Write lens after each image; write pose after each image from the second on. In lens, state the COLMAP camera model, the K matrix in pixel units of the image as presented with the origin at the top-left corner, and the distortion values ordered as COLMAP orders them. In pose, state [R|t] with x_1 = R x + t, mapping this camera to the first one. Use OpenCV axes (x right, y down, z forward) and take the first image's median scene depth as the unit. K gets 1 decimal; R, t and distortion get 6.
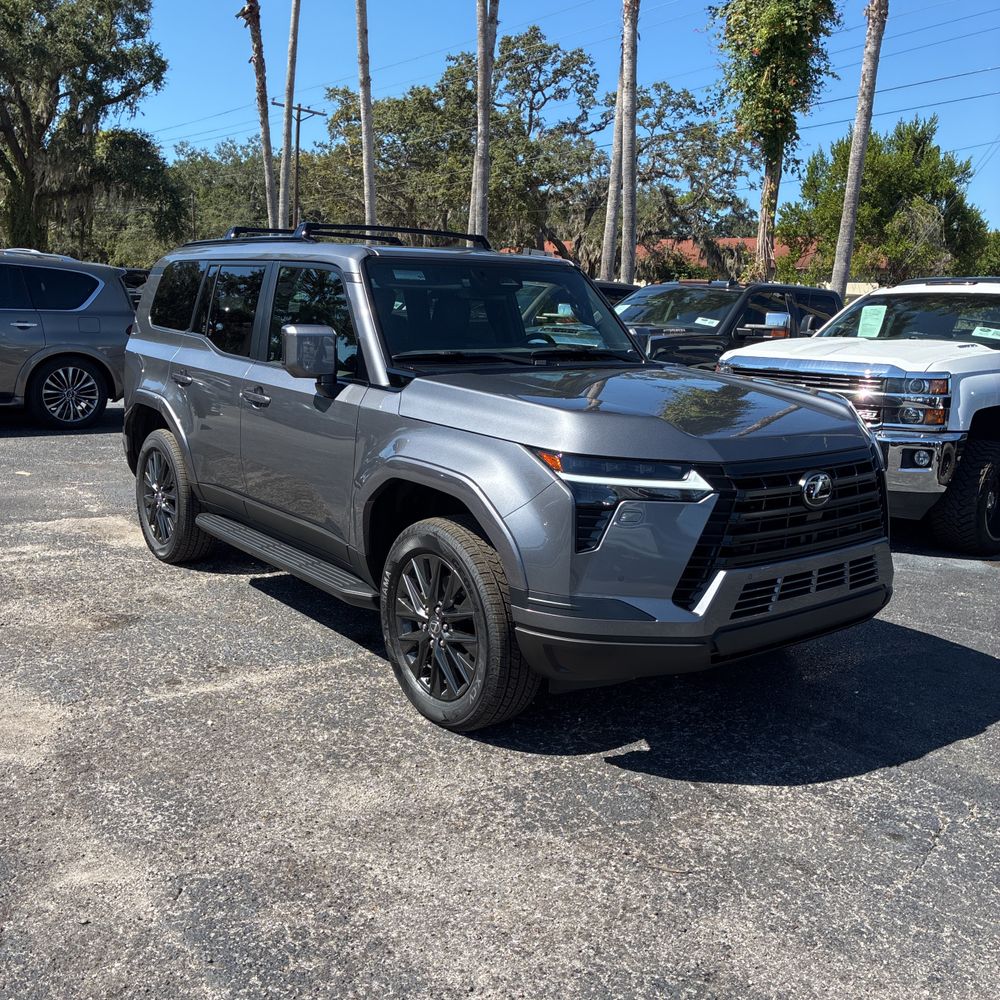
lens RADIAL K [[1012.5, 0, 496.2], [0, 1012.5, 502.4], [0, 0, 1]] dist [0.011525, 0.016068]
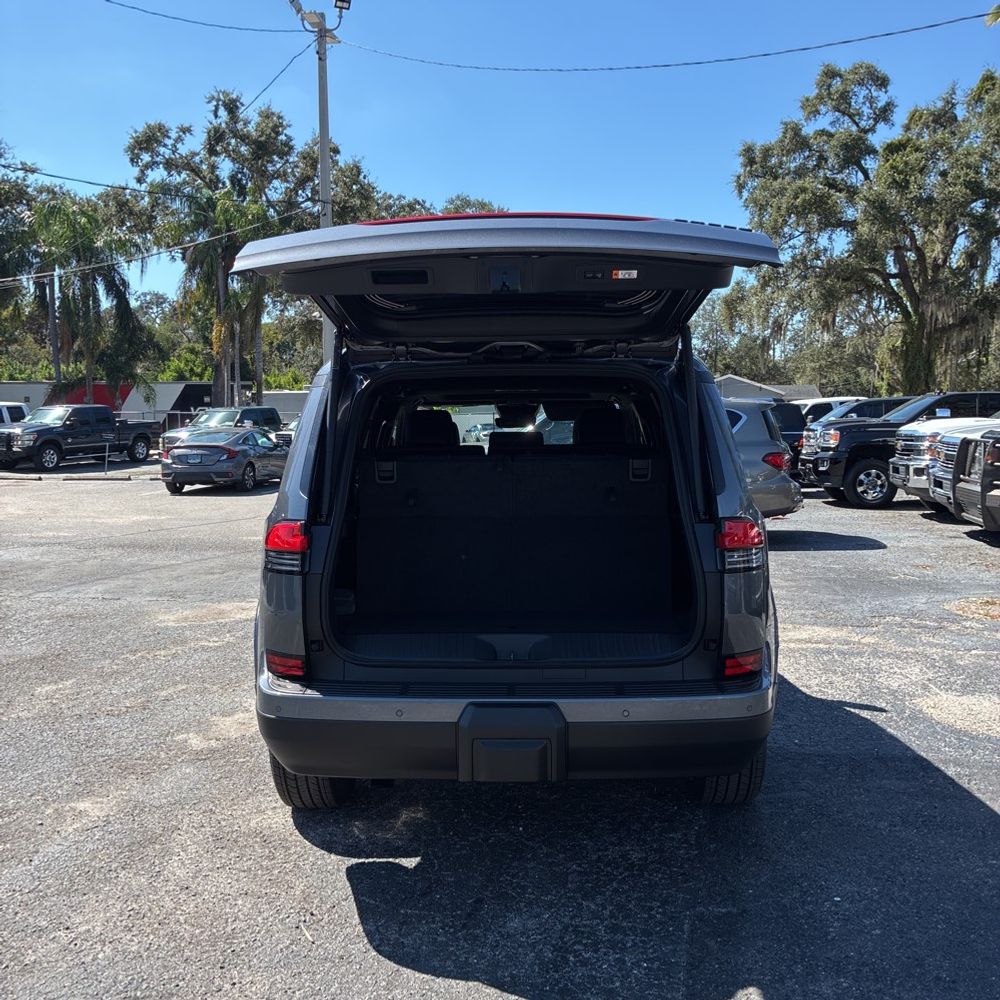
lens RADIAL K [[1011.1, 0, 500.2], [0, 1011.1, 497.2], [0, 0, 1]] dist [0.021523, -0.002575]
pose [[0.648086, -0.000420, -0.761567, 0.188809], [-0.098641, 0.991530, -0.084490, -0.006170], [0.755152, 0.129879, 0.642555, 0.064424]]
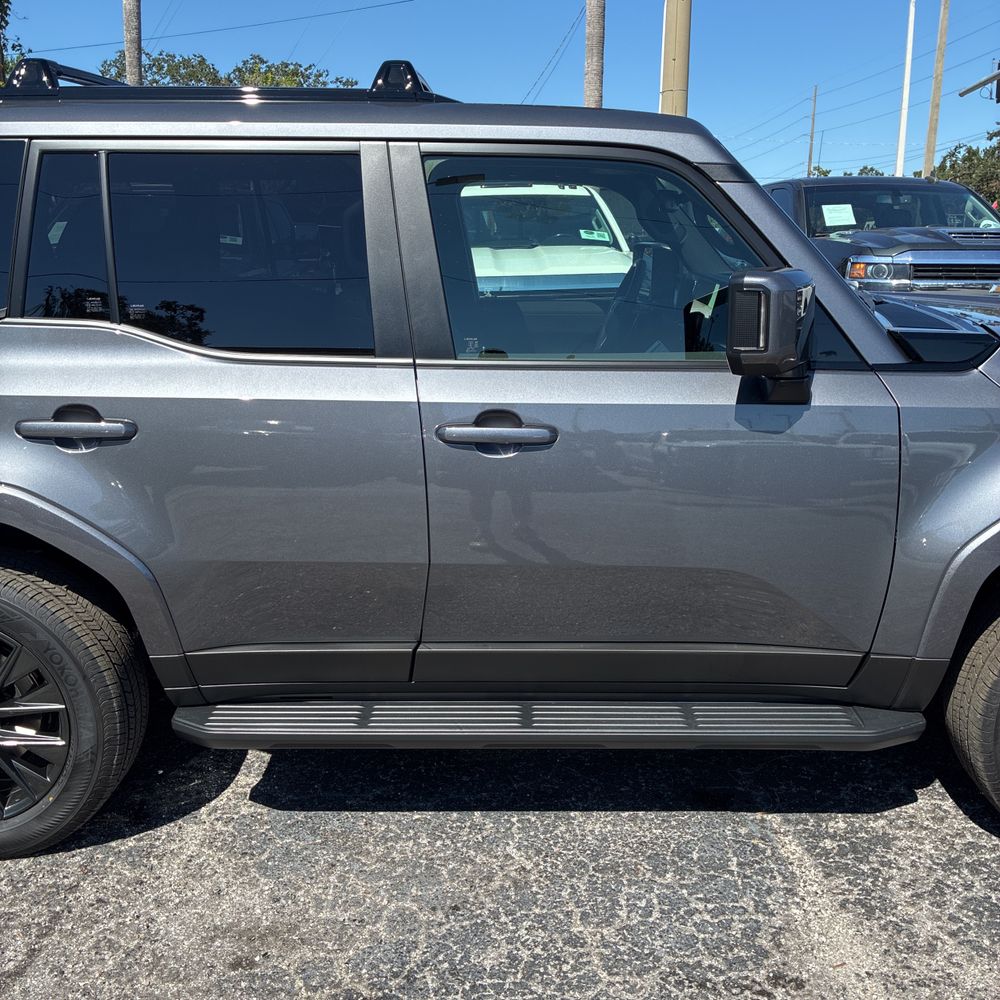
lens RADIAL K [[1012.5, 0, 496.2], [0, 1012.5, 502.4], [0, 0, 1]] dist [0.011525, 0.016068]
pose [[0.625957, -0.243716, 0.740797, -0.165542], [0.179747, 0.969425, 0.167051, -0.042314], [-0.758860, 0.028589, 0.650626, 0.192182]]
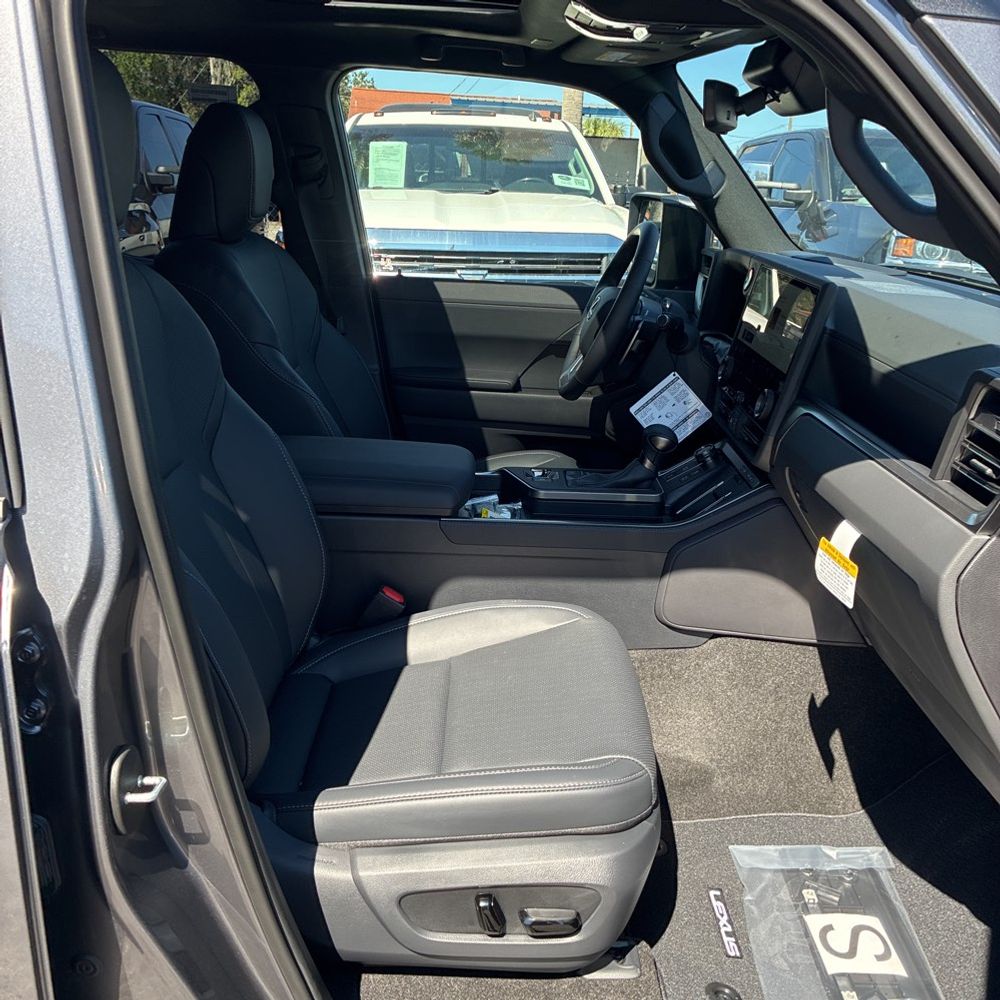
lens RADIAL K [[1011.1, 0, 500.2], [0, 1011.1, 497.2], [0, 0, 1]] dist [0.021523, -0.002575]
pose [[0.607447, -0.247656, 0.754768, -0.088034], [0.125926, 0.968165, 0.216330, -0.047183], [-0.784315, -0.036365, 0.619296, 0.242986]]
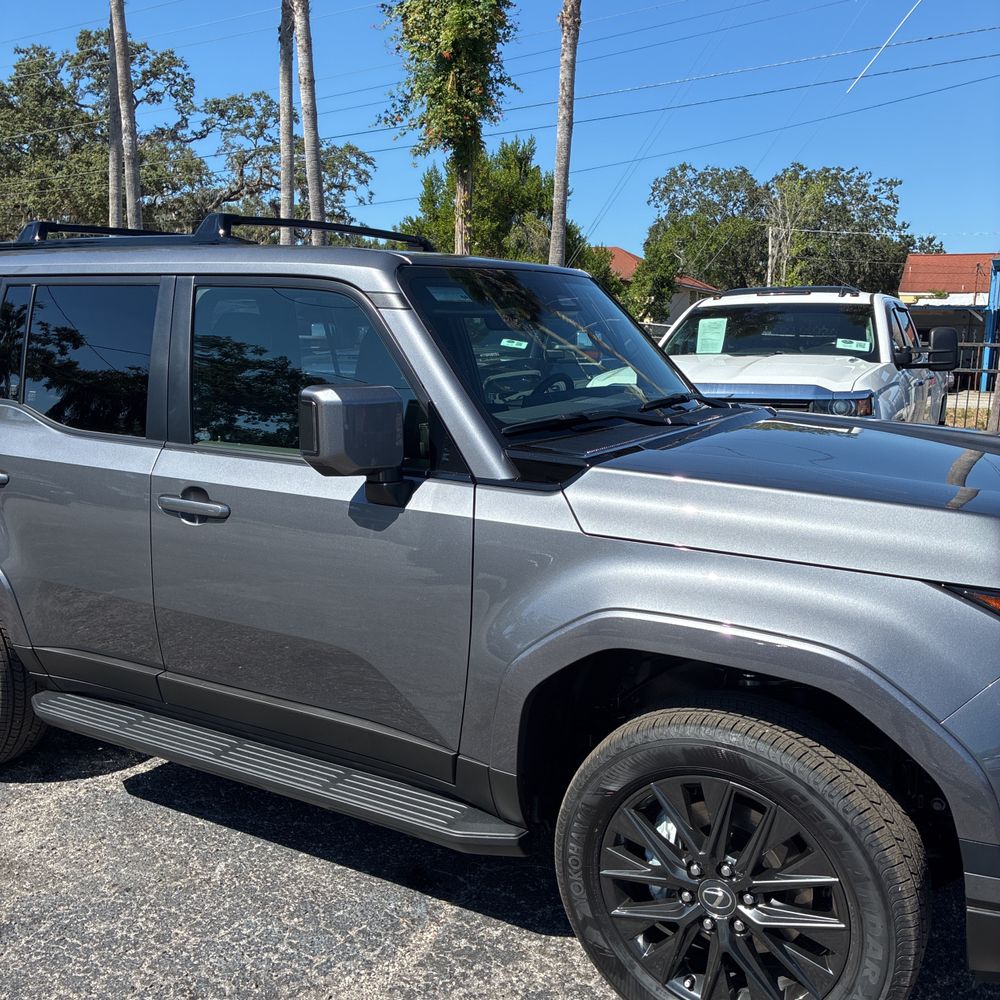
lens RADIAL K [[1017.6, 0, 495.3], [0, 1017.6, 498.3], [0, 0, 1]] dist [0.018369, 0.016362]
pose [[0.927231, -0.092035, 0.363006, -0.080055], [0.098792, 0.995108, -0.000048, -0.025281], [-0.361225, 0.035906, 0.931787, 0.106289]]
